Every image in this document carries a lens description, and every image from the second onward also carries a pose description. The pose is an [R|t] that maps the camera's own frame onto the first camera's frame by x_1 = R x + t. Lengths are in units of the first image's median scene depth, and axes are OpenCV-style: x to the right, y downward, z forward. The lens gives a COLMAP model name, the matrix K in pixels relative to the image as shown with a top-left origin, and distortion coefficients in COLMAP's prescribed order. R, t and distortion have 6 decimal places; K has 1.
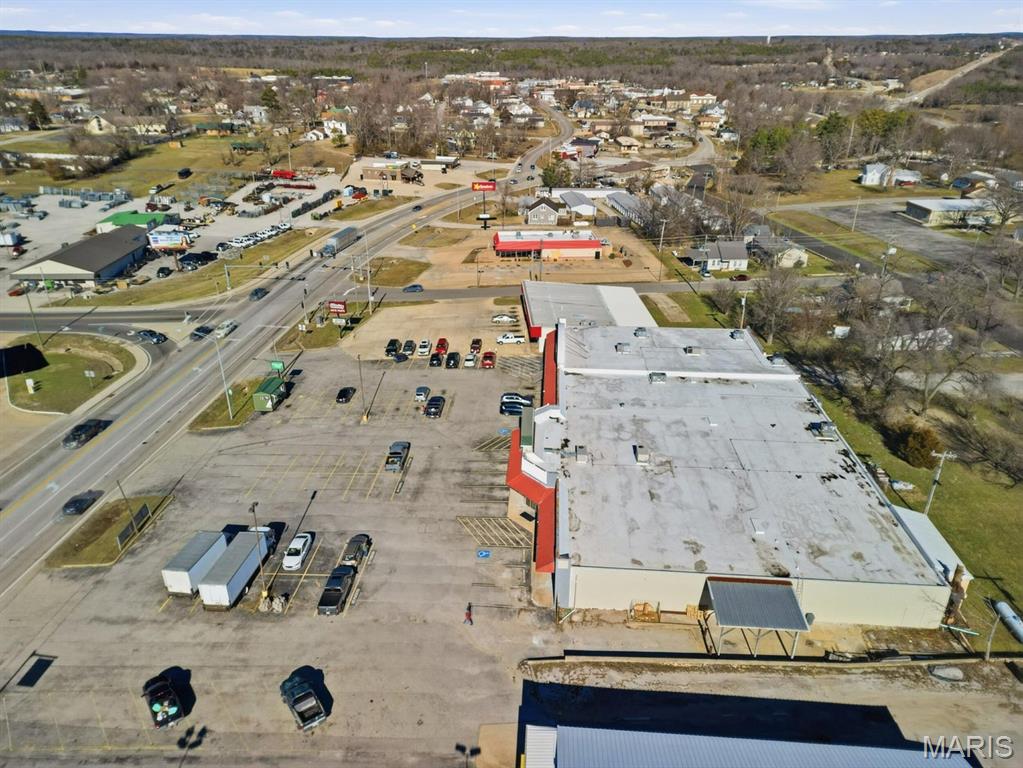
lens RADIAL K [[708.7, 0, 511.5], [0, 708.7, 384.0], [0, 0, 1]] dist [0.093513, -0.100513]
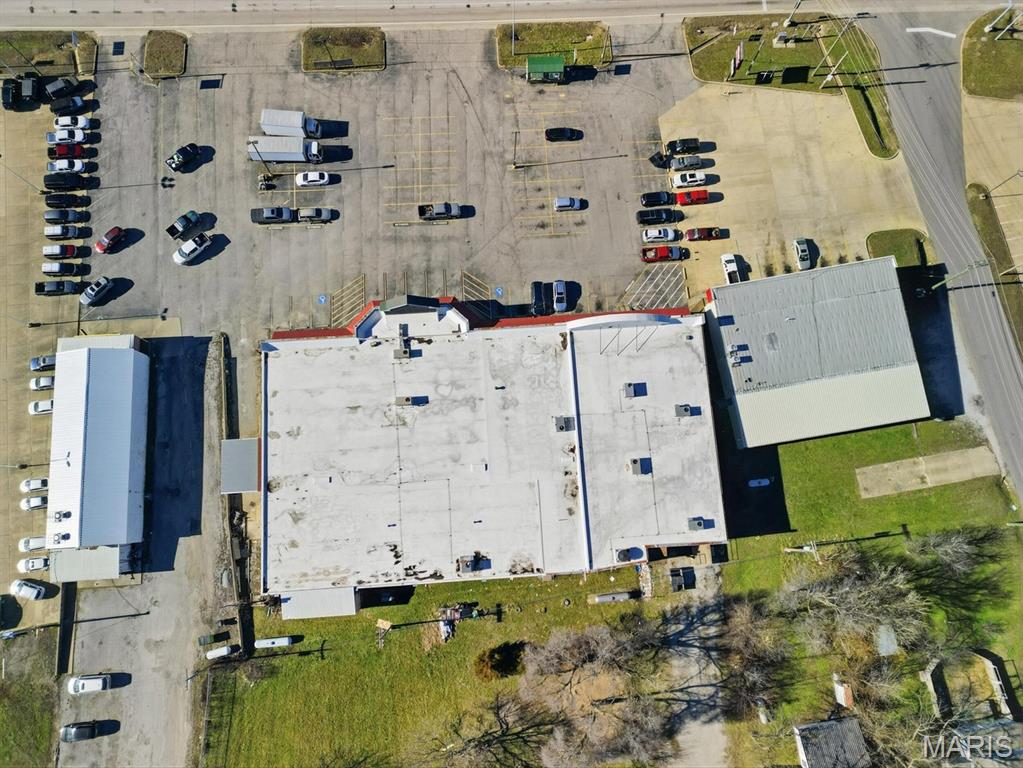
lens RADIAL K [[704.0, 0, 510.4], [0, 704.0, 401.7], [0, 0, 1]] dist [0.088289, -0.088714]
pose [[0.123798, 0.976178, -0.178186, 0.192747], [-0.427977, 0.214534, 0.877958, -0.472457], [0.895271, -0.032430, 0.444341, 0.289840]]
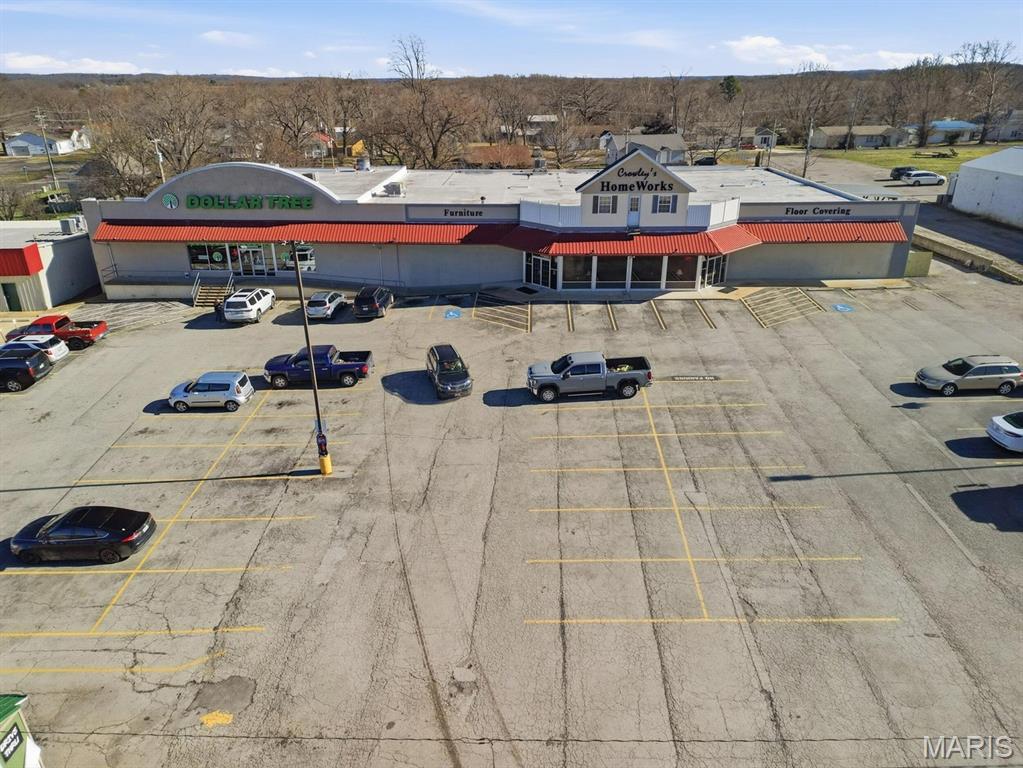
lens RADIAL K [[704.0, 0, 510.4], [0, 704.0, 401.7], [0, 0, 1]] dist [0.088289, -0.088714]
pose [[-0.039226, -0.409934, 0.911271, -0.272184], [0.438863, 0.812239, 0.384275, -0.031326], [-0.897697, 0.414997, 0.148044, 0.503287]]
